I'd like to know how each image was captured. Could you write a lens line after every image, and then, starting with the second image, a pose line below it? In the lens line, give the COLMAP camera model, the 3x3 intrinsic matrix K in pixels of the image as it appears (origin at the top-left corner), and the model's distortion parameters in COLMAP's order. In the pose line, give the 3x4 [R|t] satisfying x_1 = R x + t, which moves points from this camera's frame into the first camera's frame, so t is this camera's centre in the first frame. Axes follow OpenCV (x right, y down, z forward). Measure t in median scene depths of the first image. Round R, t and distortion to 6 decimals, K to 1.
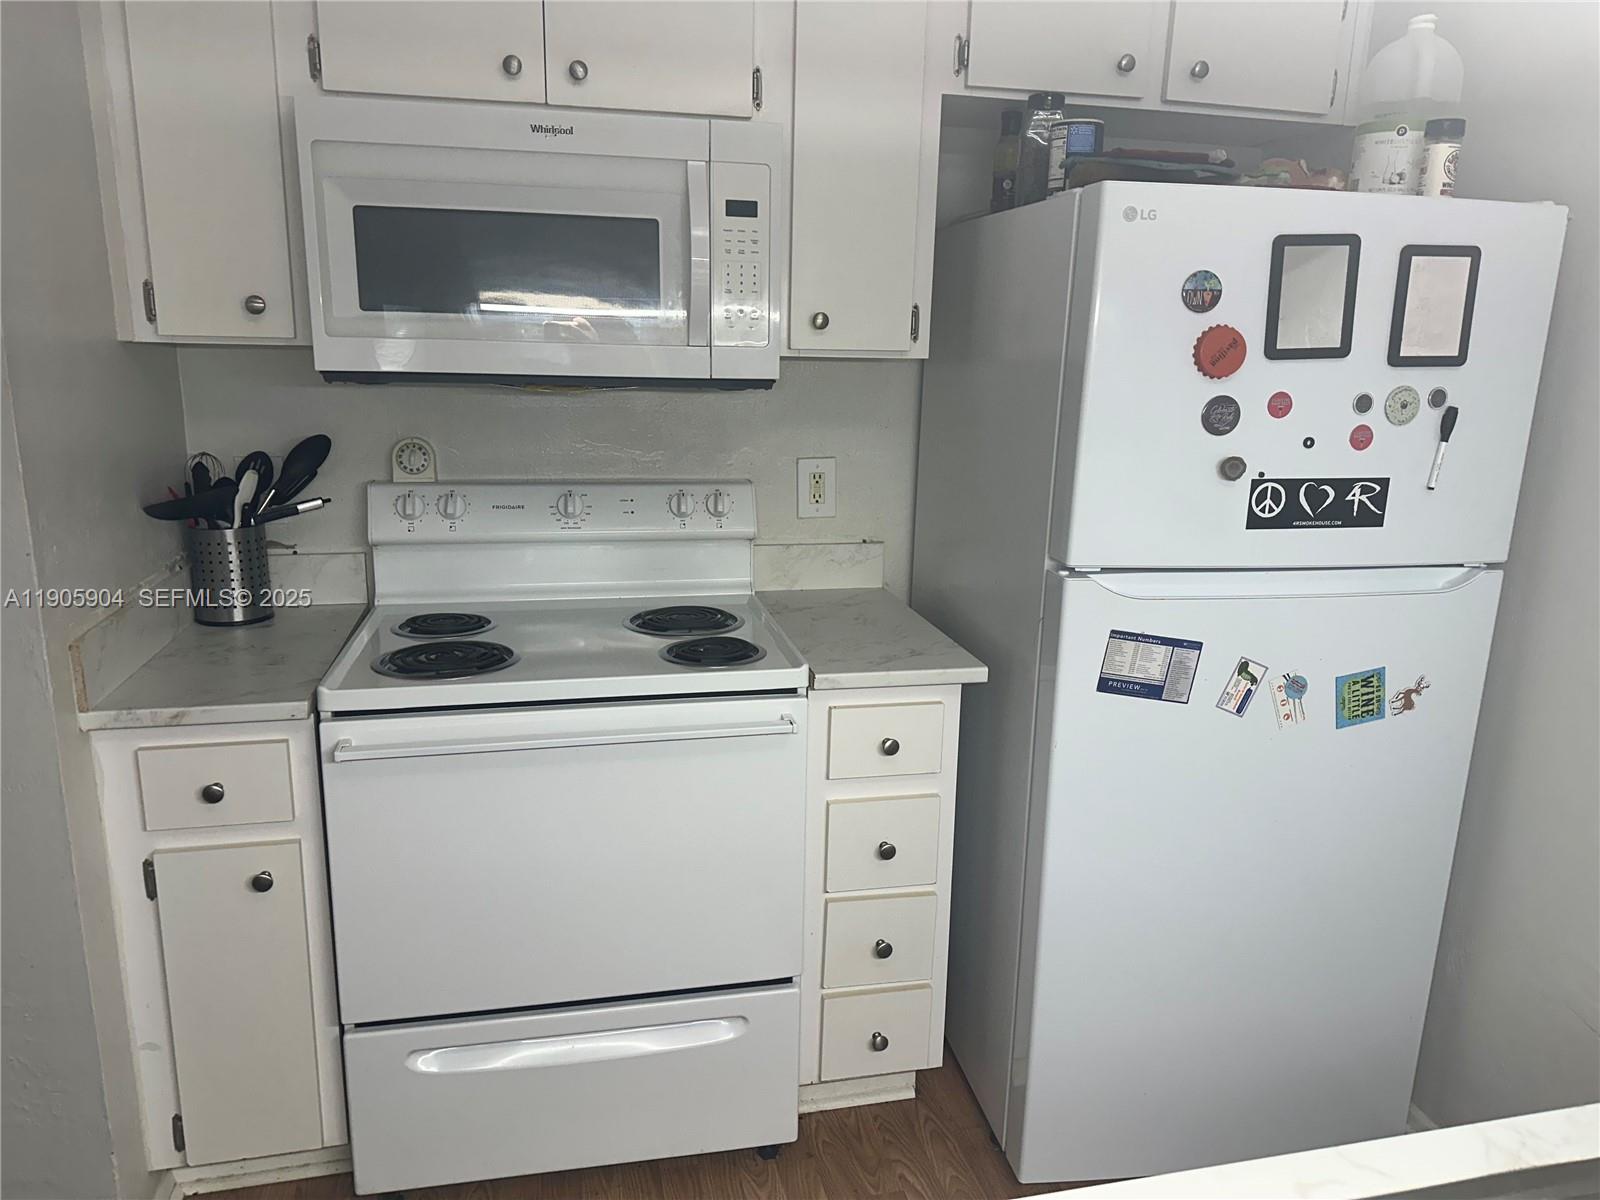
lens RADIAL K [[1116.5, 0, 801.1], [0, 1116.5, 588.5], [0, 0, 1]] dist [0.066351, -0.087888]
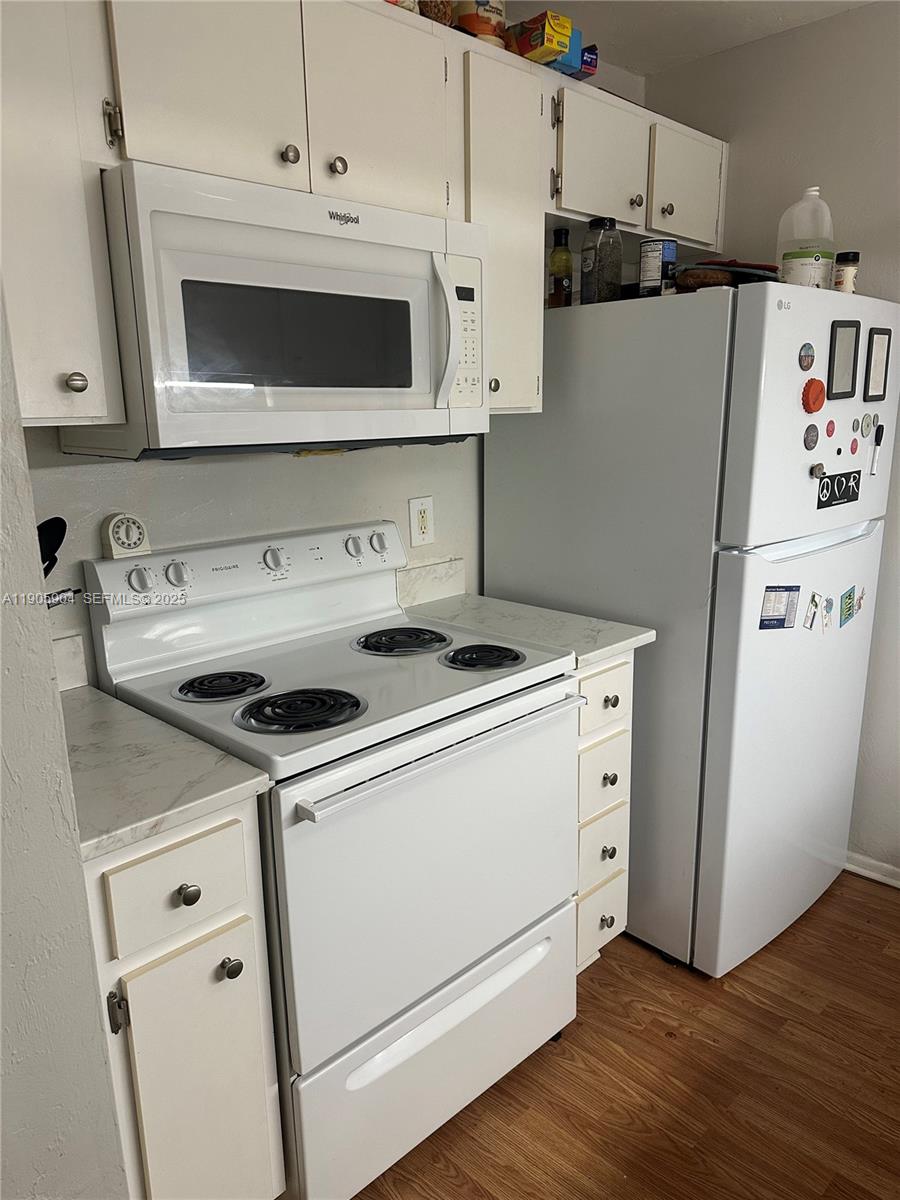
lens RADIAL K [[843.1, 0, 450.0], [0, 843.1, 600.0], [0, 0, 1]] dist [0.057839, -0.084492]
pose [[0.840636, -0.156897, 0.518376, -0.608645], [0.153565, 0.986889, 0.049670, -0.060134], [-0.519373, 0.037850, 0.853709, 0.241159]]
